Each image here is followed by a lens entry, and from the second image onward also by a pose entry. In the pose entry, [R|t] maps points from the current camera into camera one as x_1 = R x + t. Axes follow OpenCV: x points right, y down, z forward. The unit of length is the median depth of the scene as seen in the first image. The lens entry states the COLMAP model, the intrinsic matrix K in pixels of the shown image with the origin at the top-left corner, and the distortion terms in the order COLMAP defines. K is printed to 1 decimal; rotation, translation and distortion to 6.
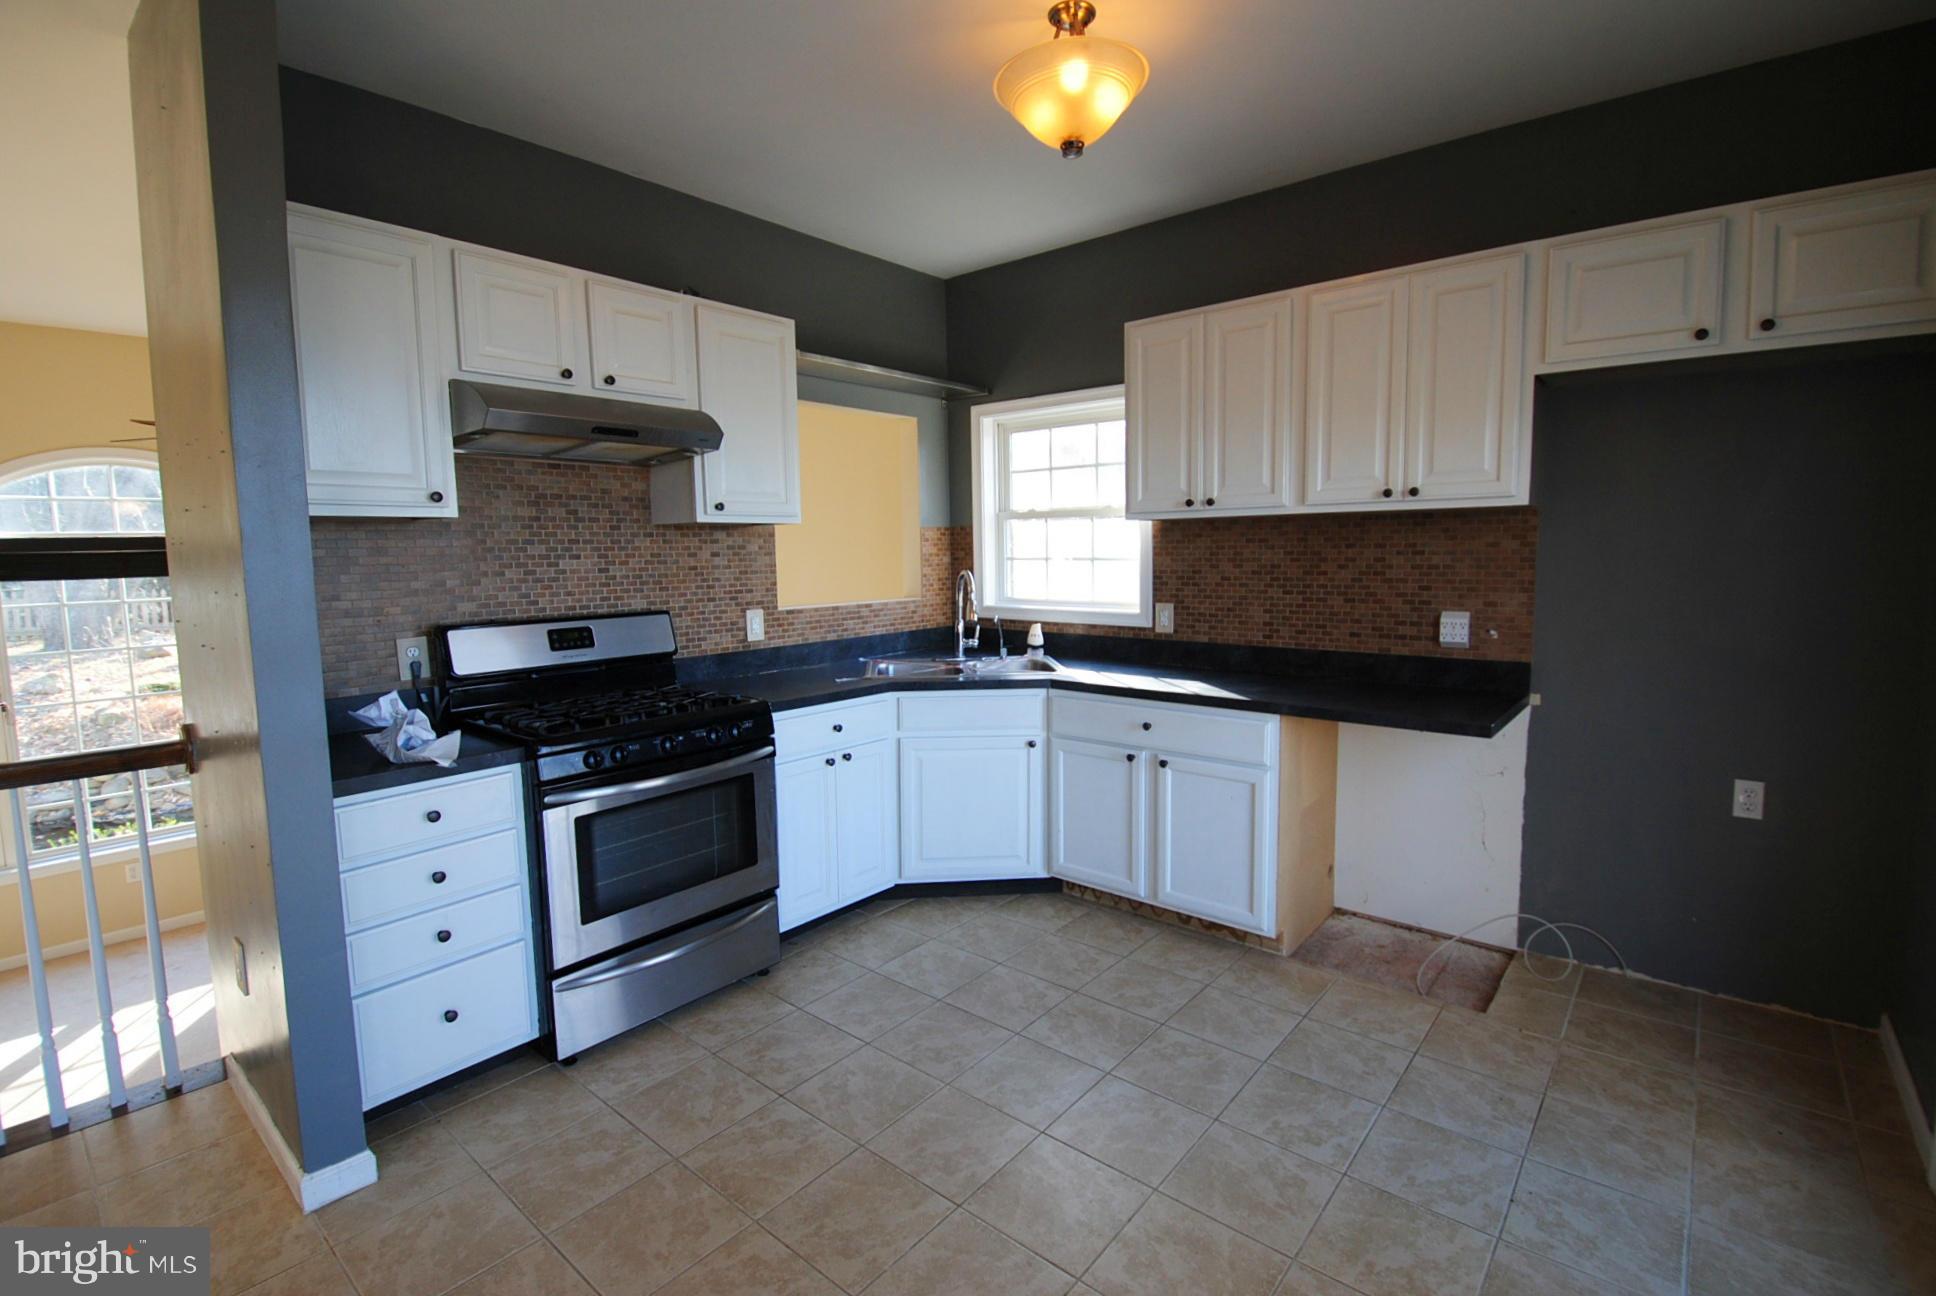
lens RADIAL K [[877.5, 0, 960.4], [0, 877.5, 636.3], [0, 0, 1]] dist [0.022453, -0.030736]
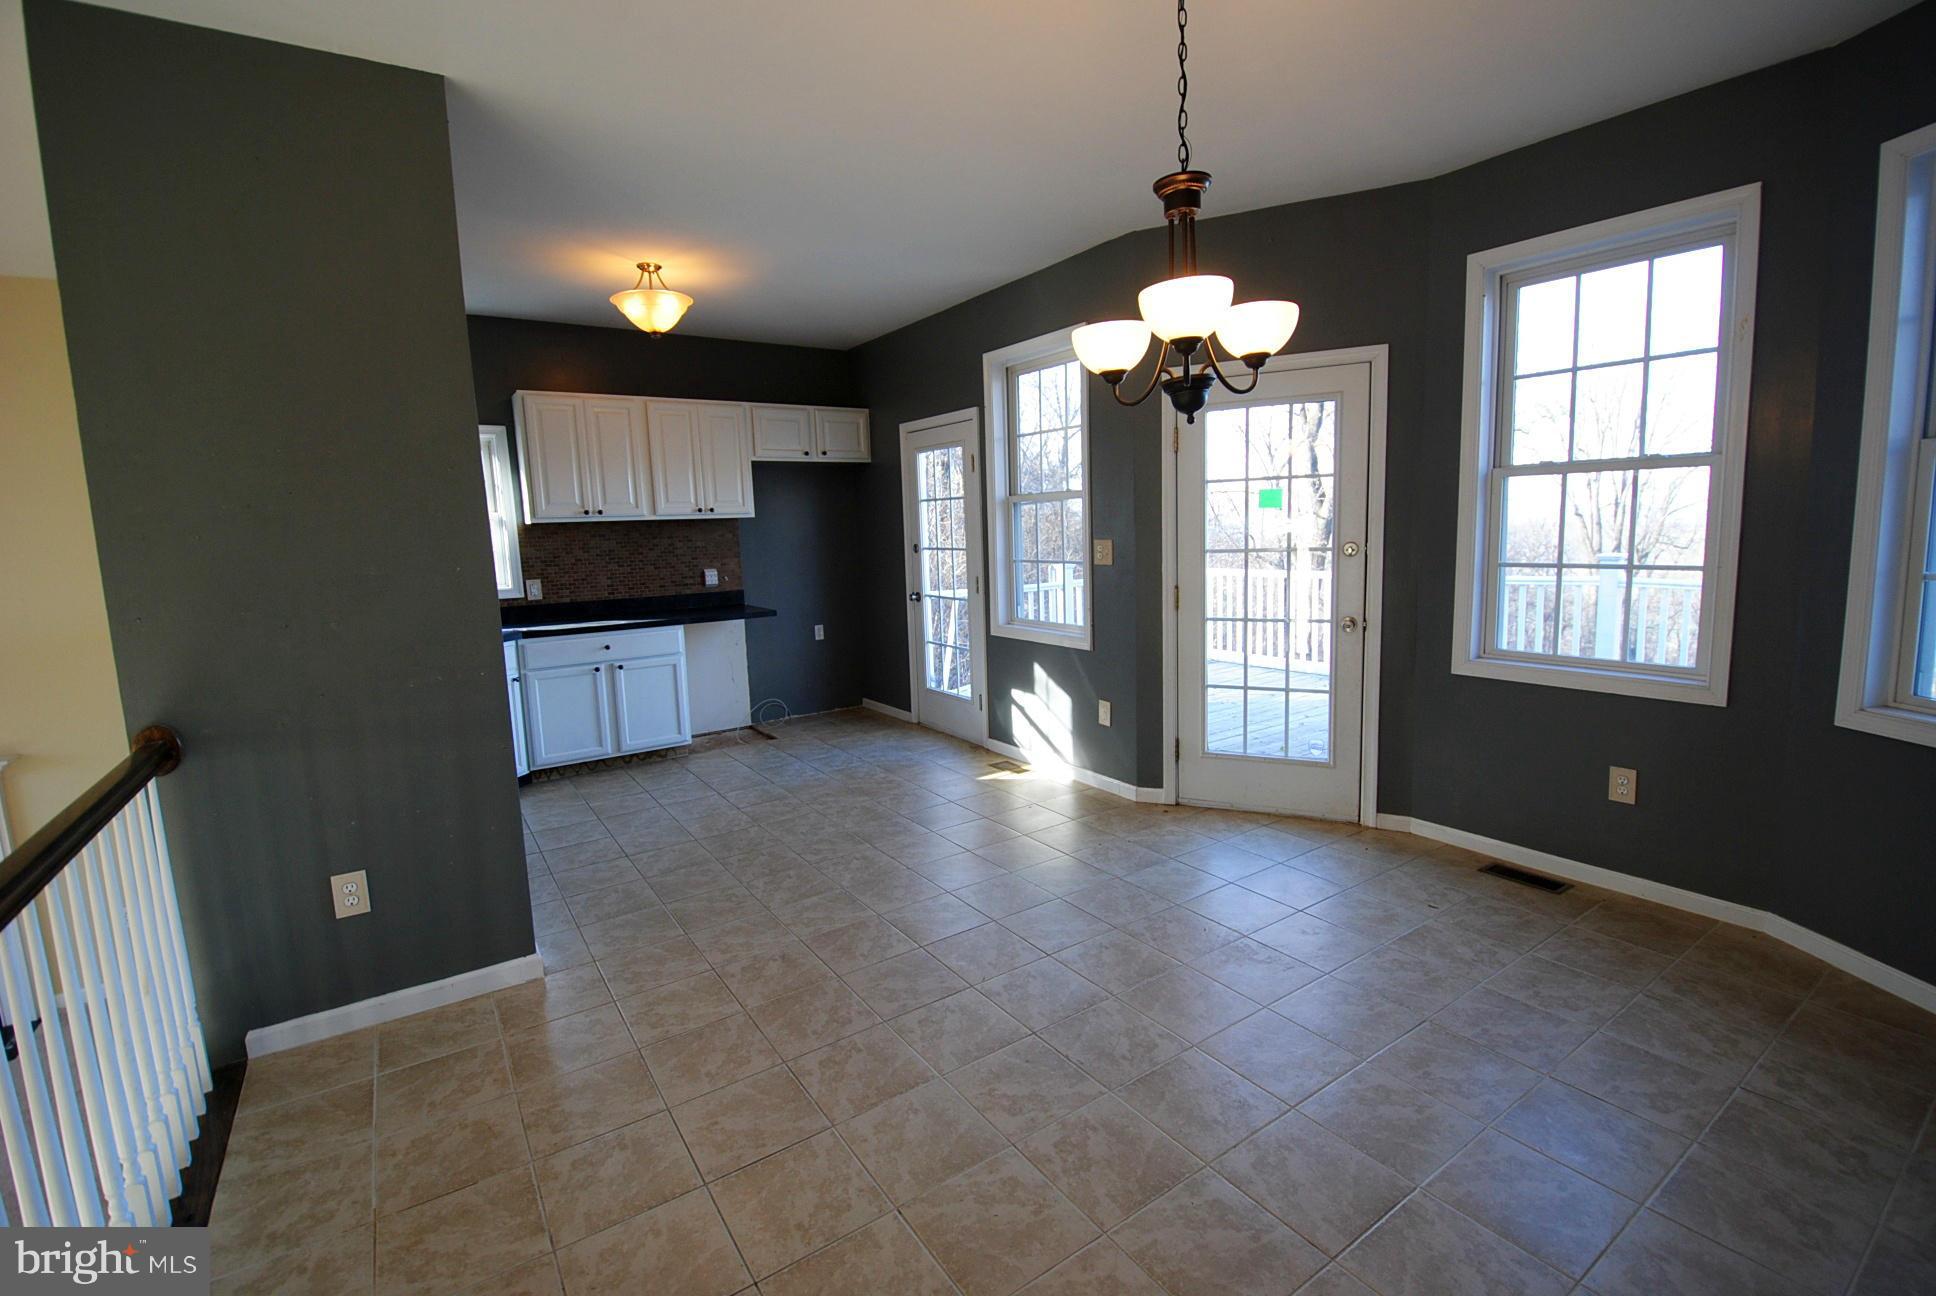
lens RADIAL K [[877.5, 0, 960.4], [0, 877.5, 636.3], [0, 0, 1]] dist [0.022453, -0.030736]
pose [[0.277627, -0.117973, 0.953418, -1.332219], [0.124917, 0.988439, 0.085932, 0.025175], [-0.952533, 0.095241, 0.289154, -0.130212]]
